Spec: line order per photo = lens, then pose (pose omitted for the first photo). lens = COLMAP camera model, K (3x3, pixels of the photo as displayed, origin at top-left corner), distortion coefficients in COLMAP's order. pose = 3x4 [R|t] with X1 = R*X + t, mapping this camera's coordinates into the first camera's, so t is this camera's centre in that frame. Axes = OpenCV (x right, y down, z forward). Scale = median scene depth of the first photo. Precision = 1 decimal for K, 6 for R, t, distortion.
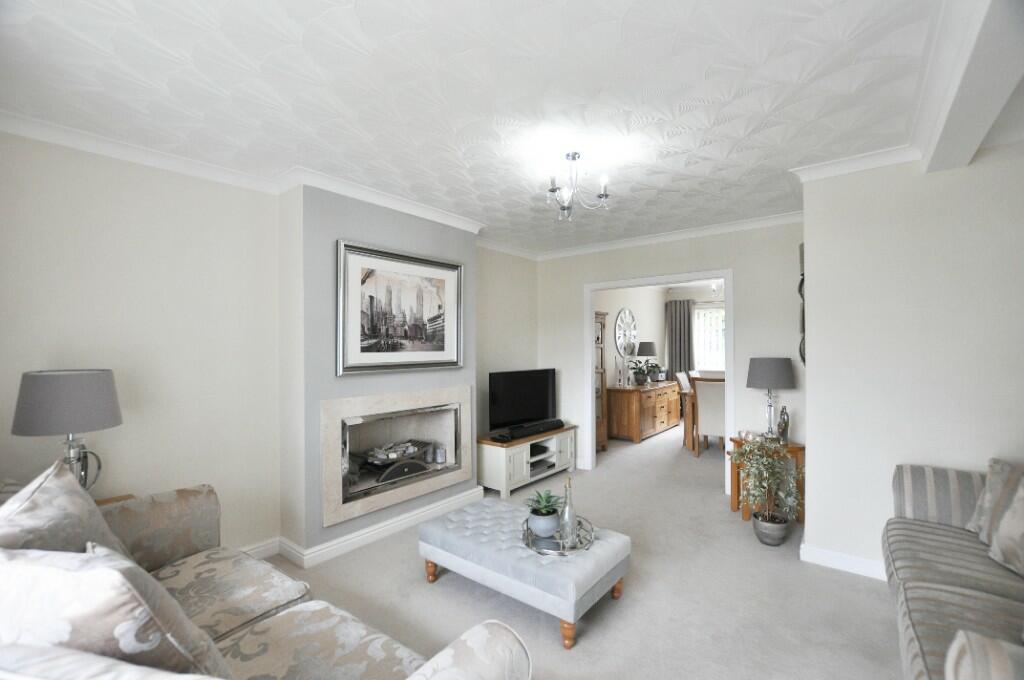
lens RADIAL K [[450.1, 0, 508.1], [0, 450.1, 342.7], [0, 0, 1]] dist [-0.027411, 0.000619]
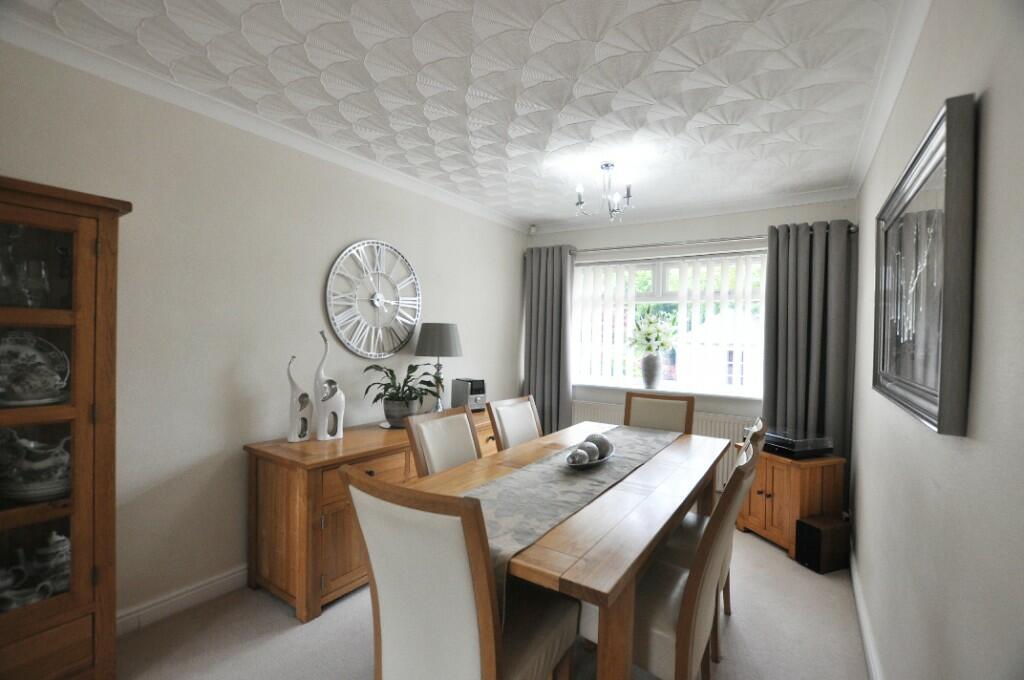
lens RADIAL K [[450.1, 0, 508.1], [0, 450.1, 342.7], [0, 0, 1]] dist [-0.027411, 0.000619]
pose [[0.996093, 0.032146, 0.082253, 0.341345], [-0.033855, 0.999237, 0.019464, 0.006088], [-0.081565, -0.022172, 0.996421, 0.558898]]
